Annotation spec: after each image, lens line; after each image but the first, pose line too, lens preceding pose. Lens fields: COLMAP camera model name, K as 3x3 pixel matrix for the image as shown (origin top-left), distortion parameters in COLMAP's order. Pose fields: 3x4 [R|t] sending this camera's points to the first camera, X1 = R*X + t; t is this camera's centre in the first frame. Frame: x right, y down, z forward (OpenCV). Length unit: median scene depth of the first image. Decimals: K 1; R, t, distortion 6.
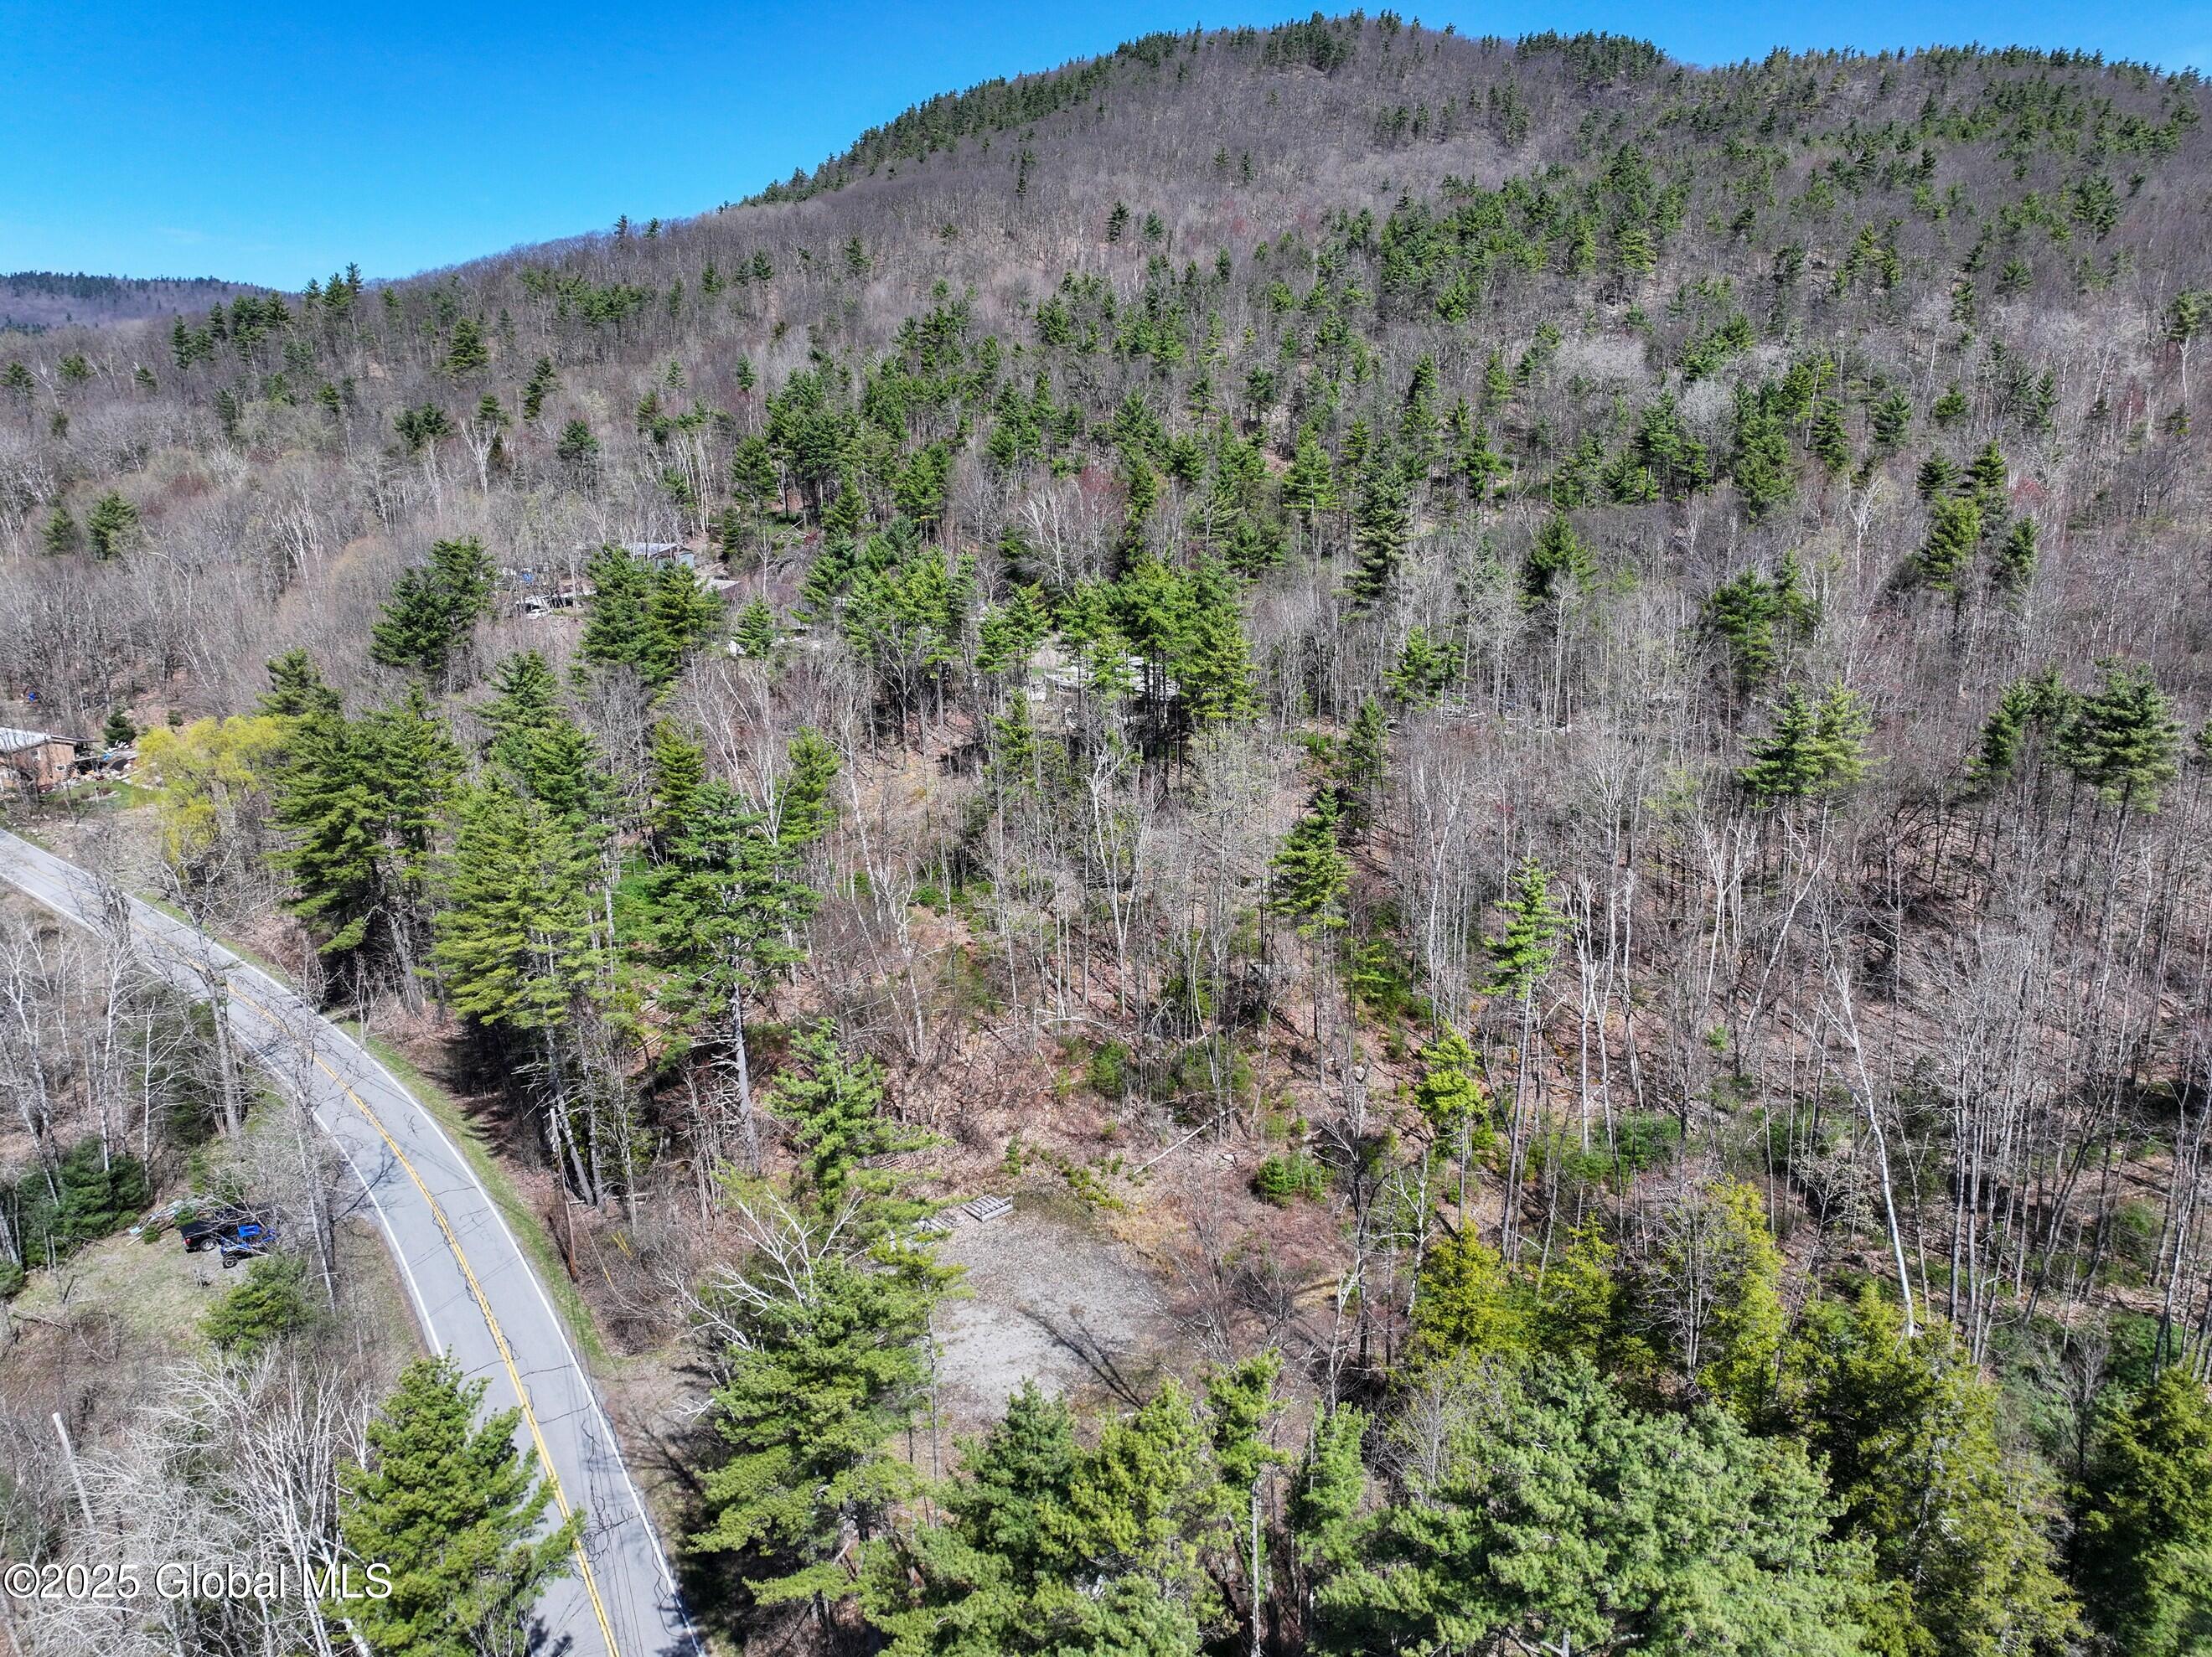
lens RADIAL K [[1550.2, 0, 1108.6], [0, 1550.2, 817.0], [0, 0, 1]] dist [0.007066, 0.004945]
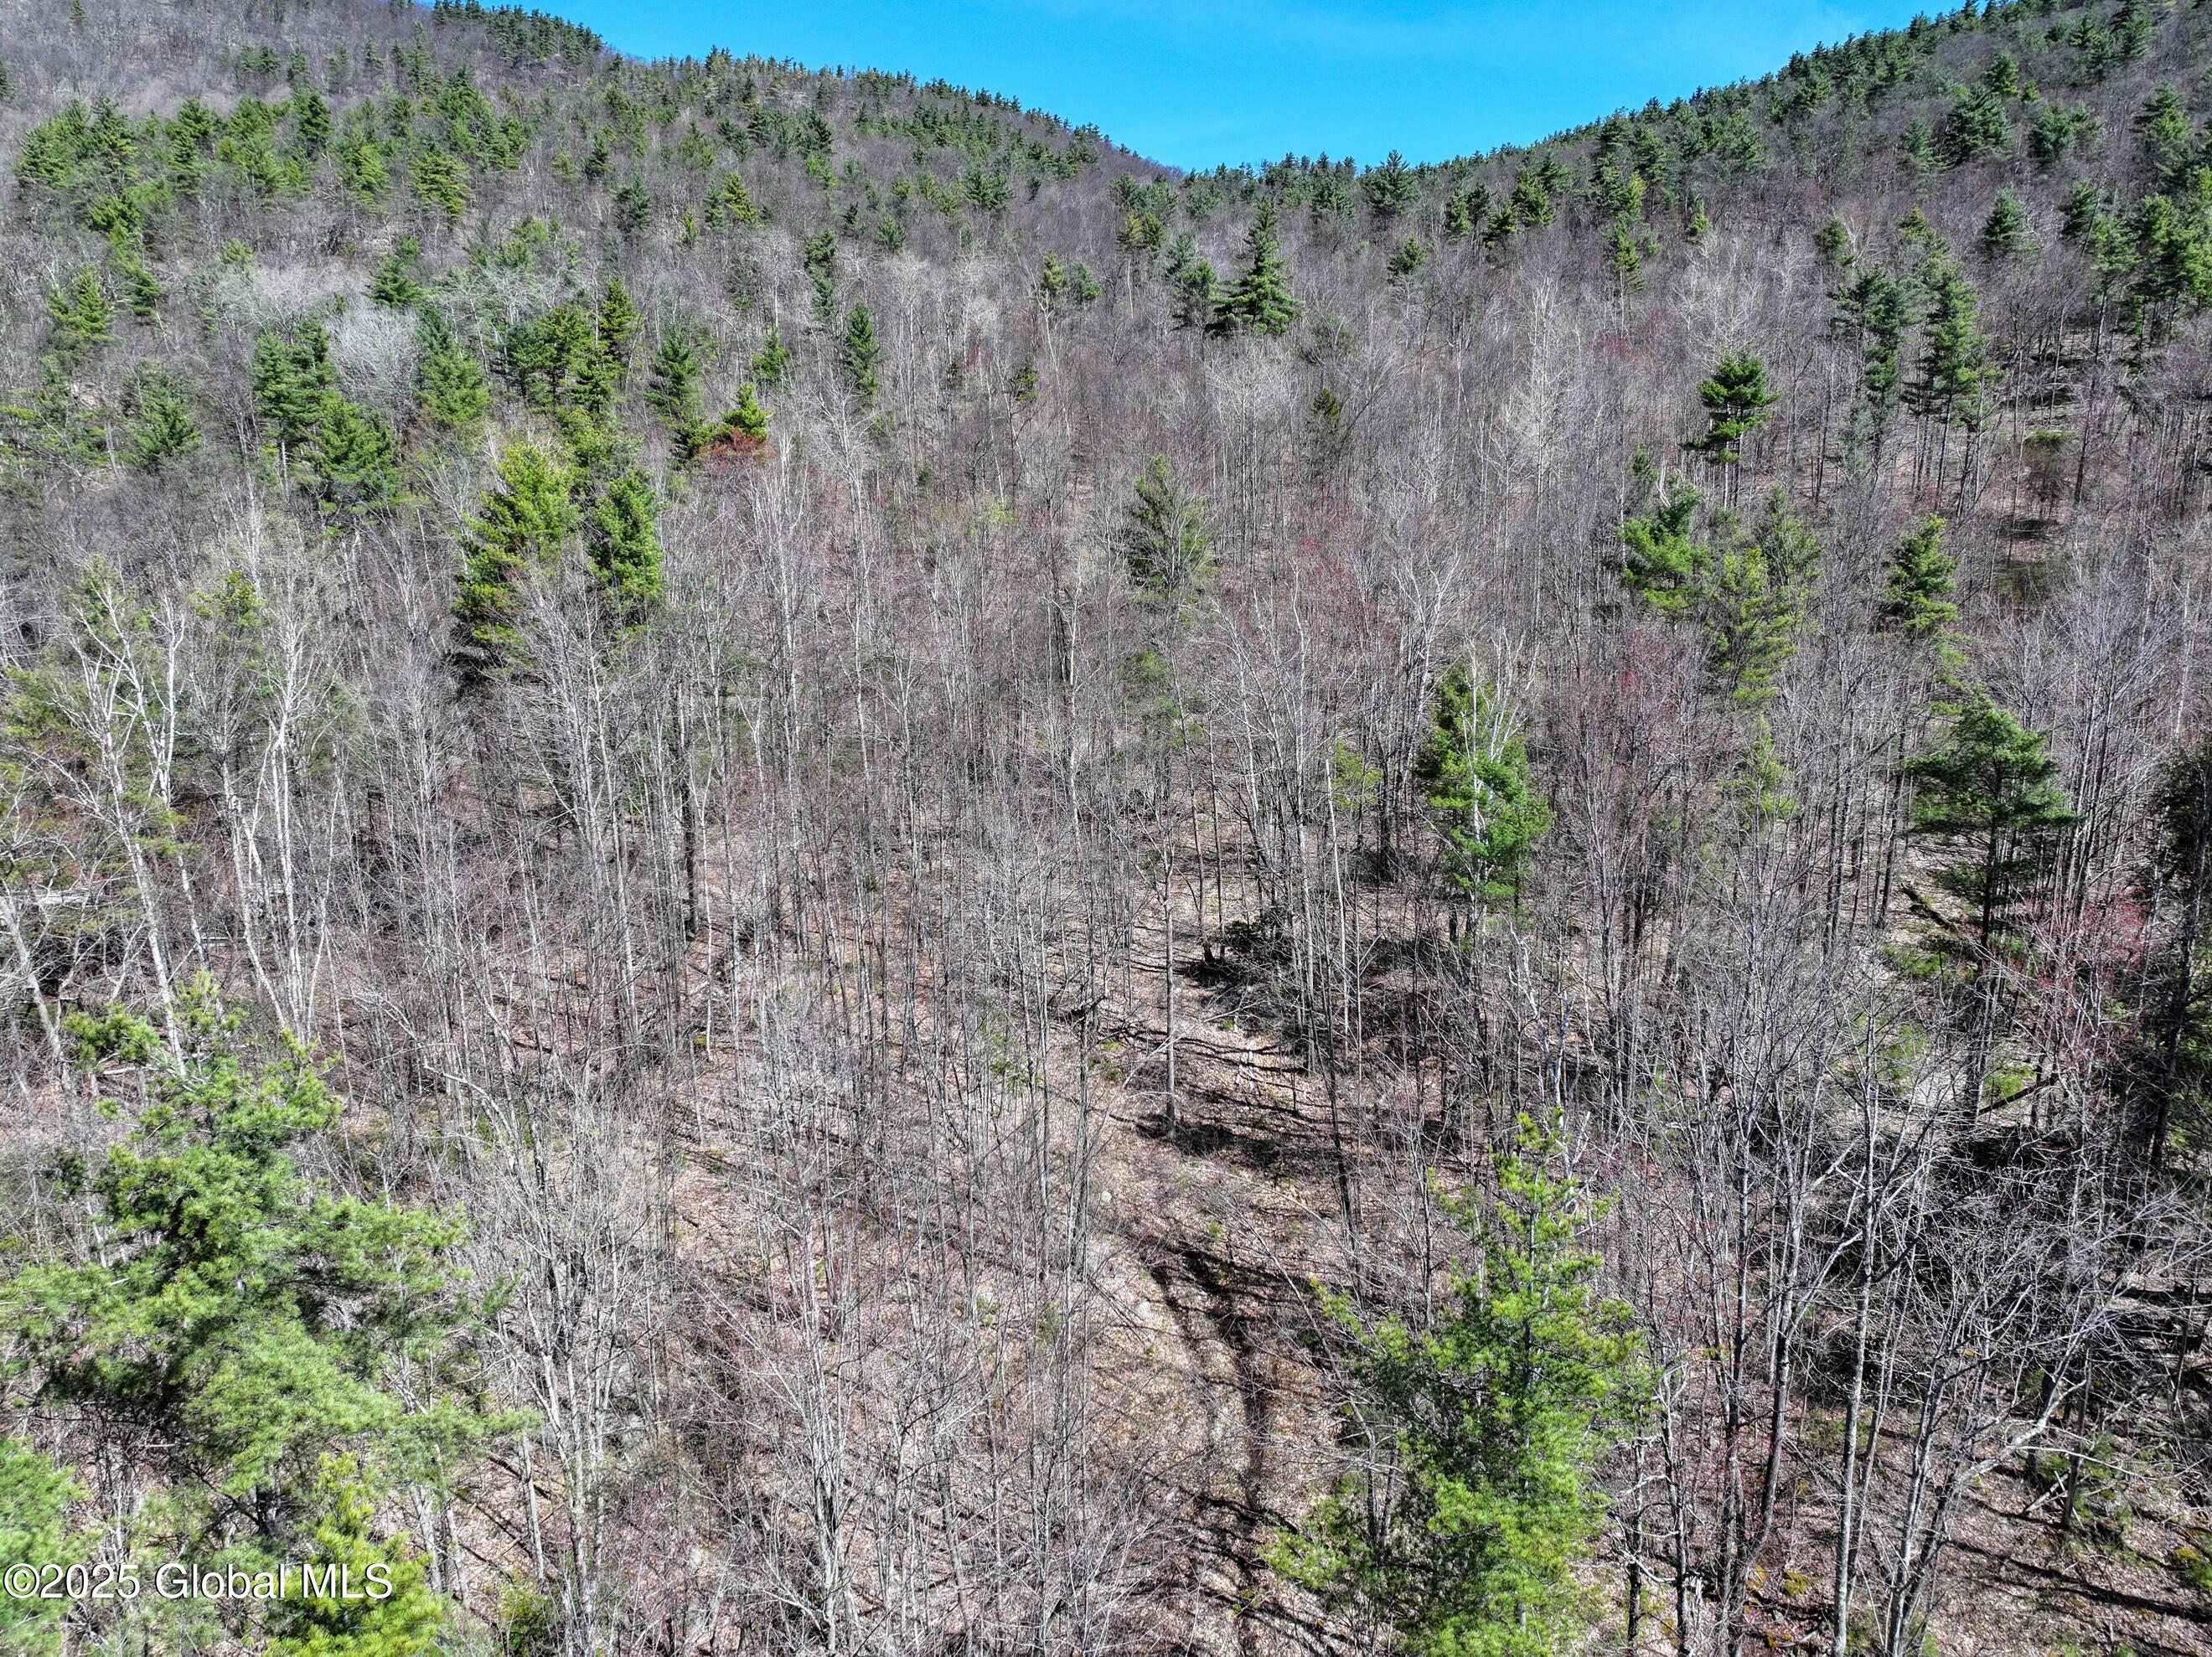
lens RADIAL K [[1550.2, 0, 1108.6], [0, 1550.2, 817.0], [0, 0, 1]] dist [0.007066, 0.004945]
pose [[0.845483, -0.116125, 0.521223, 0.091078], [0.128005, 0.991684, 0.013302, -0.016413], [-0.518433, 0.055473, 0.853317, 0.107334]]
